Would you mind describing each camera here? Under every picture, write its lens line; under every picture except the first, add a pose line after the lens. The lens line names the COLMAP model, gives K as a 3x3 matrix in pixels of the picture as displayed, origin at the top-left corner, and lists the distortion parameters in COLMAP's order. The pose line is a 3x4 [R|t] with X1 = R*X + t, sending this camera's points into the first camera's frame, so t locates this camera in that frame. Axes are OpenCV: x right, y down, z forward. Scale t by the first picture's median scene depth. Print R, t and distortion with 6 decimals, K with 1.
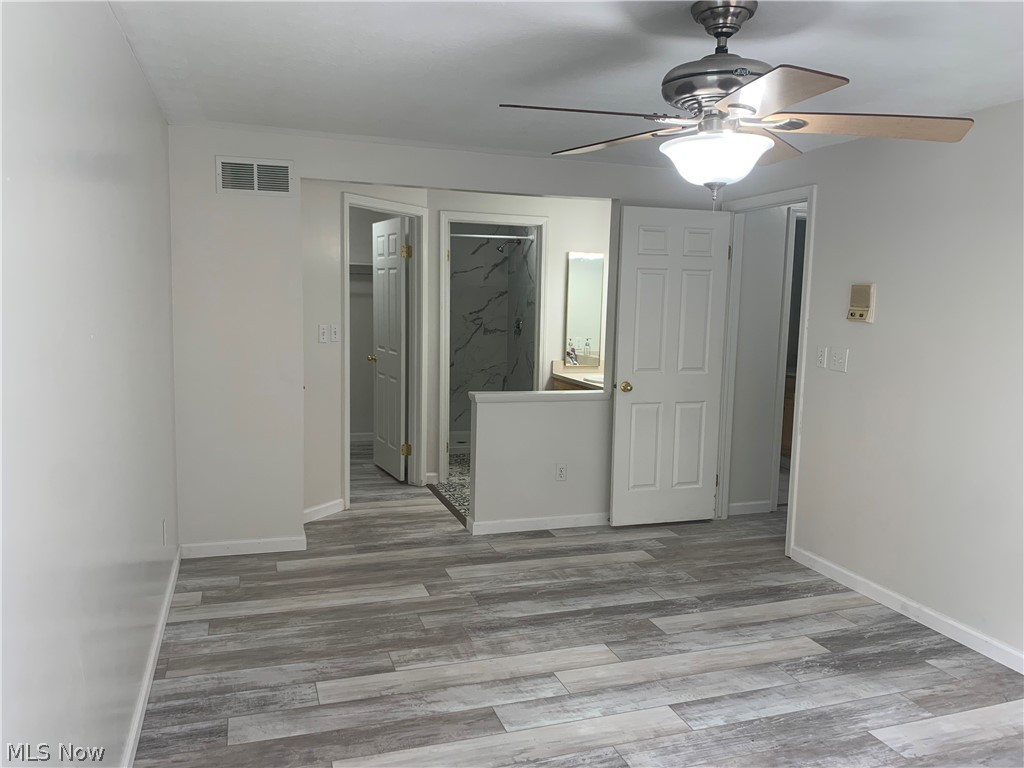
lens RADIAL K [[782.0, 0, 512.0], [0, 782.0, 384.0], [0, 0, 1]] dist [0.054578, -0.000063]
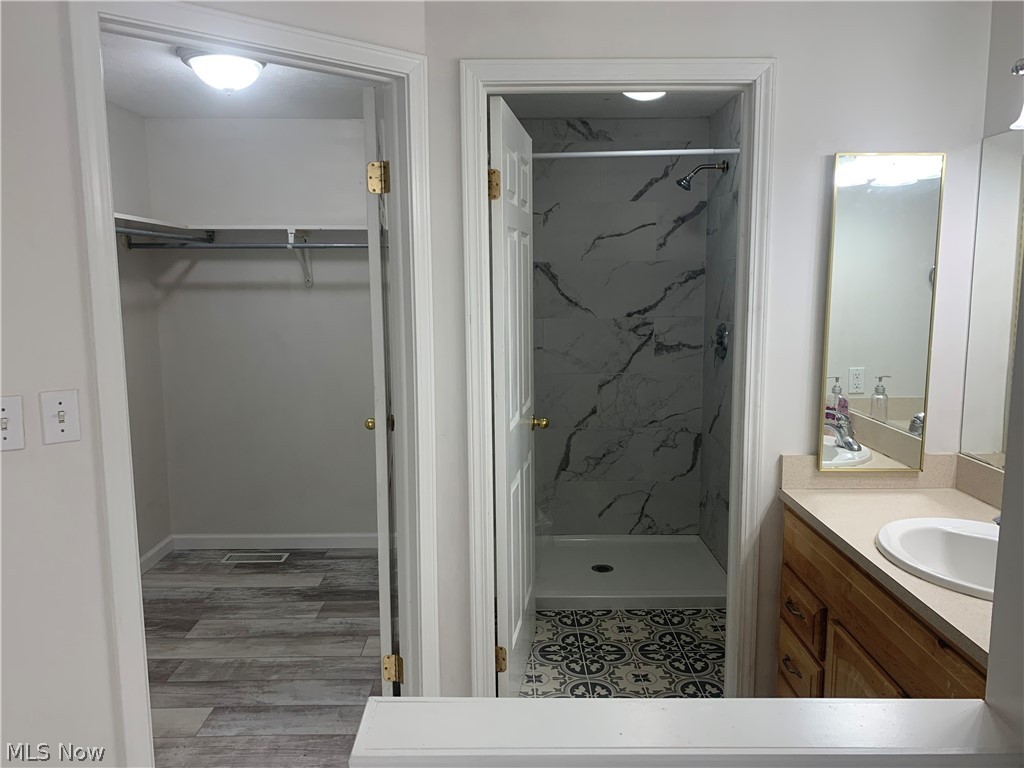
lens RADIAL K [[782.0, 0, 512.0], [0, 782.0, 384.0], [0, 0, 1]] dist [0.054578, -0.000063]
pose [[0.949638, 0.014701, -0.313004, 0.064899], [-0.006859, 0.999635, 0.026141, -0.099956], [0.313274, -0.022678, 0.949392, 0.836576]]
